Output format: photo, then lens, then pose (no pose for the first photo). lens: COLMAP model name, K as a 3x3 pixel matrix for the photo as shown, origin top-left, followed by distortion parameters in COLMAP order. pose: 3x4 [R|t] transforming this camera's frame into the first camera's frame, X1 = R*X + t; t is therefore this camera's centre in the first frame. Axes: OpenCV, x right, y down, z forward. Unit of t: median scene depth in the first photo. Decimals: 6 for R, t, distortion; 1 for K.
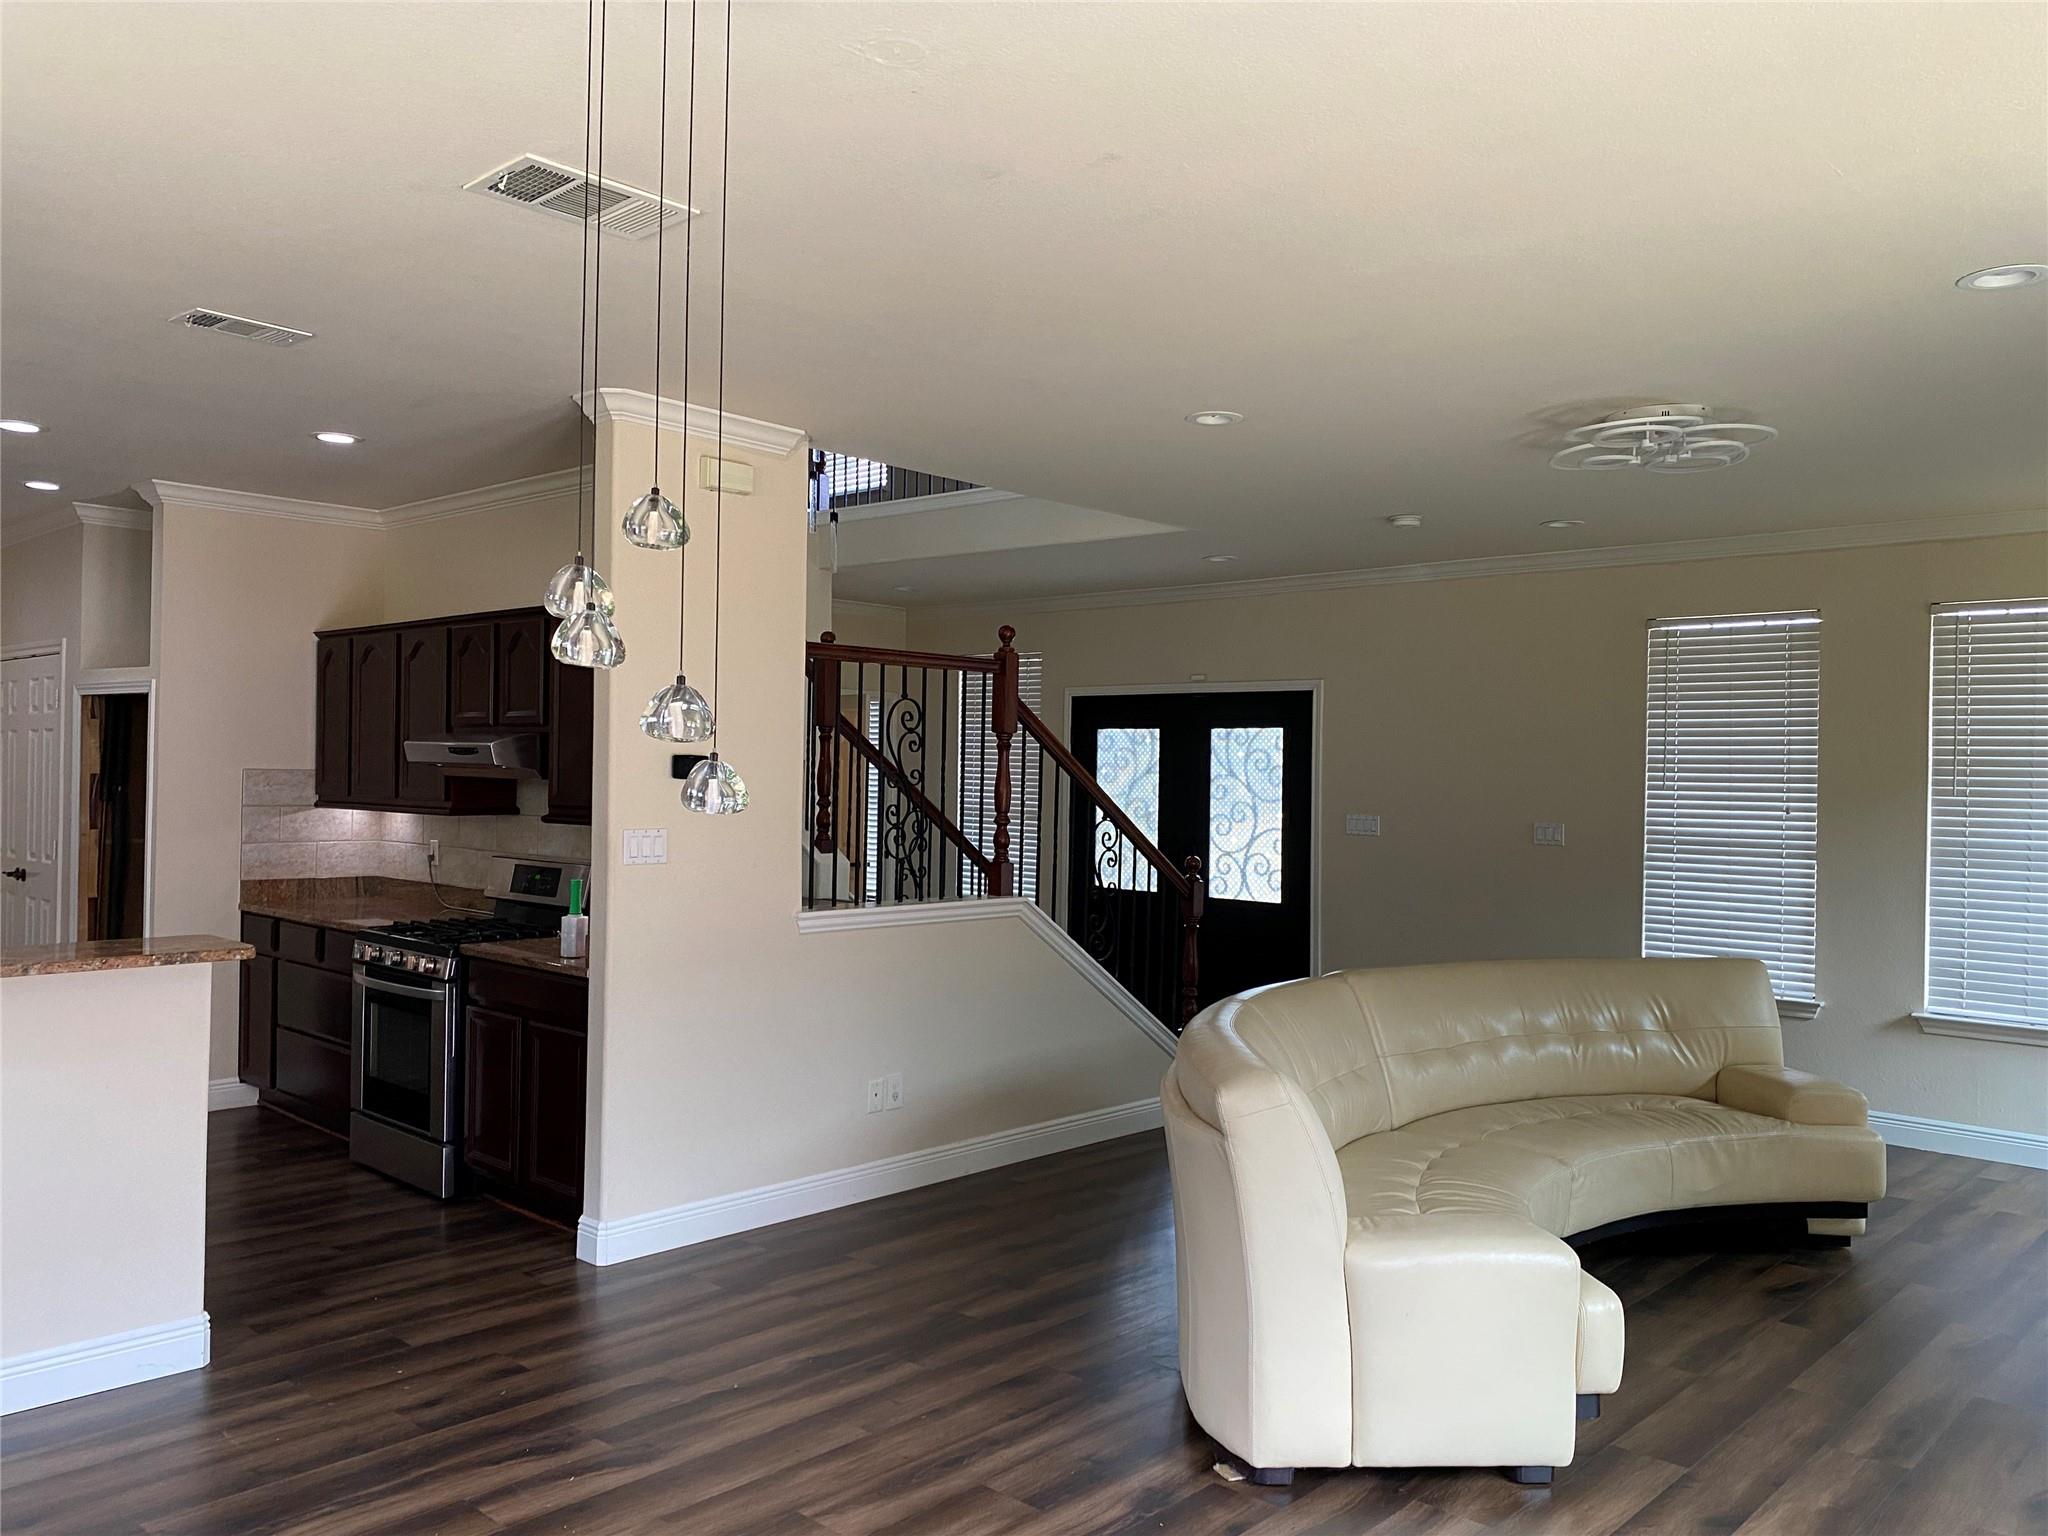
lens RADIAL K [[1555.7, 0, 1021.7], [0, 1555.7, 762.8], [0, 0, 1]] dist [0.001577, 0.001300]
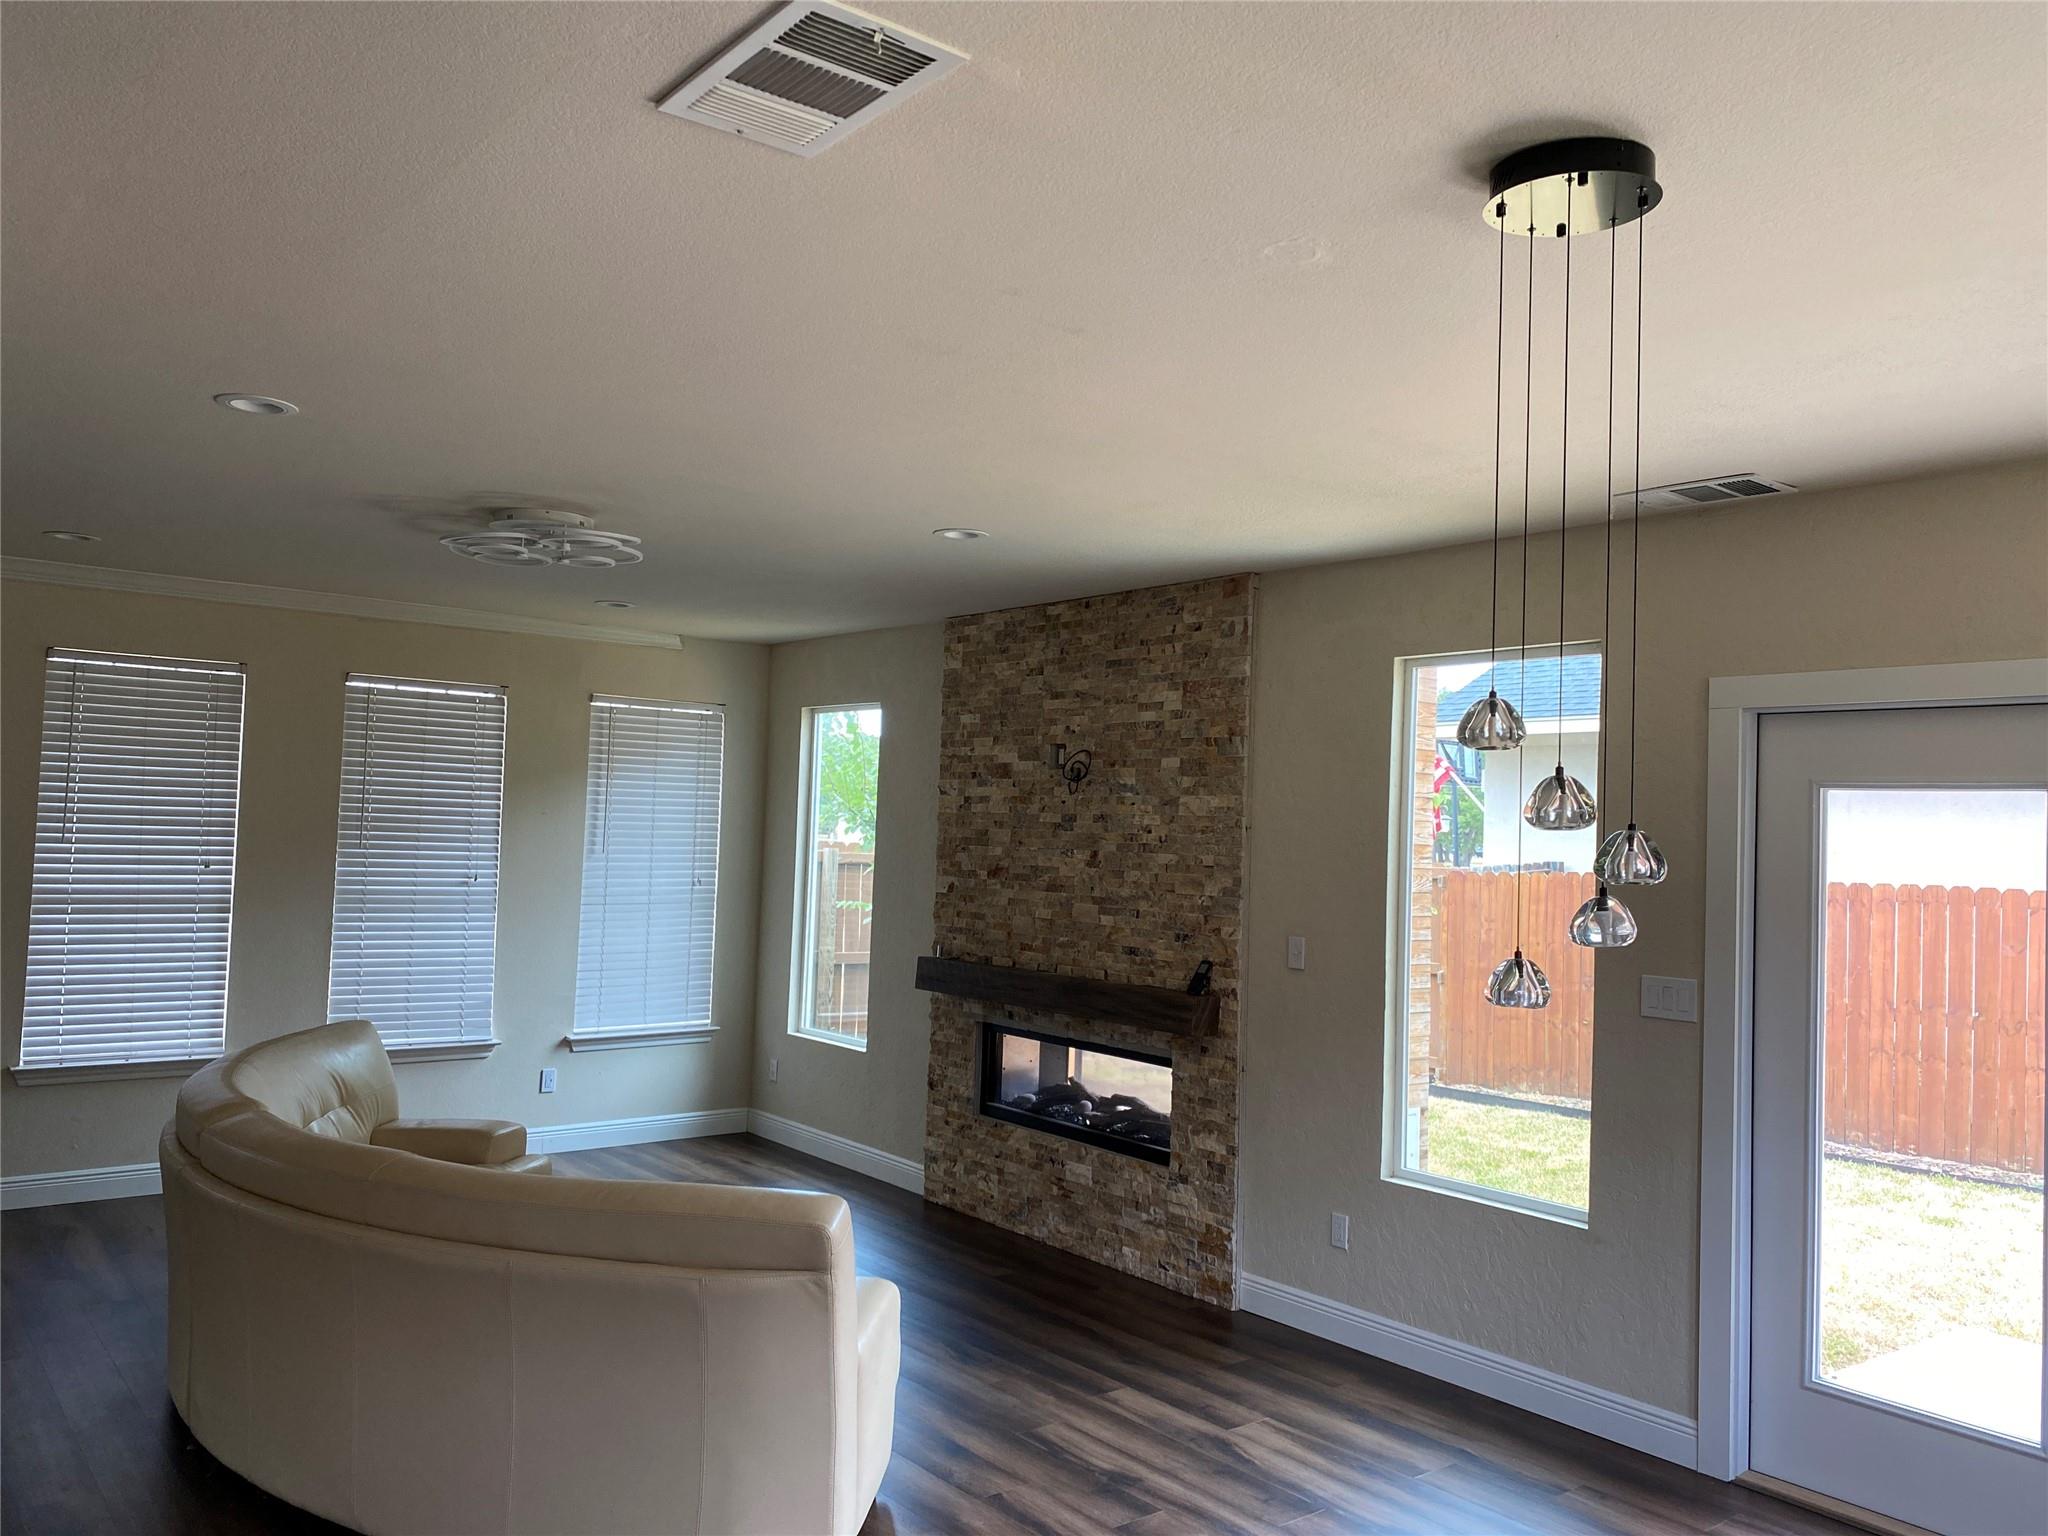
lens RADIAL K [[1555.7, 0, 1020.9], [0, 1555.7, 772.2], [0, 0, 1]] dist [0.001577, 0.001300]
pose [[0.157743, 0.042398, 0.986570, -0.393116], [-0.021812, 0.998984, -0.039444, 0.000395], [-0.987239, -0.015297, 0.158507, 0.337970]]
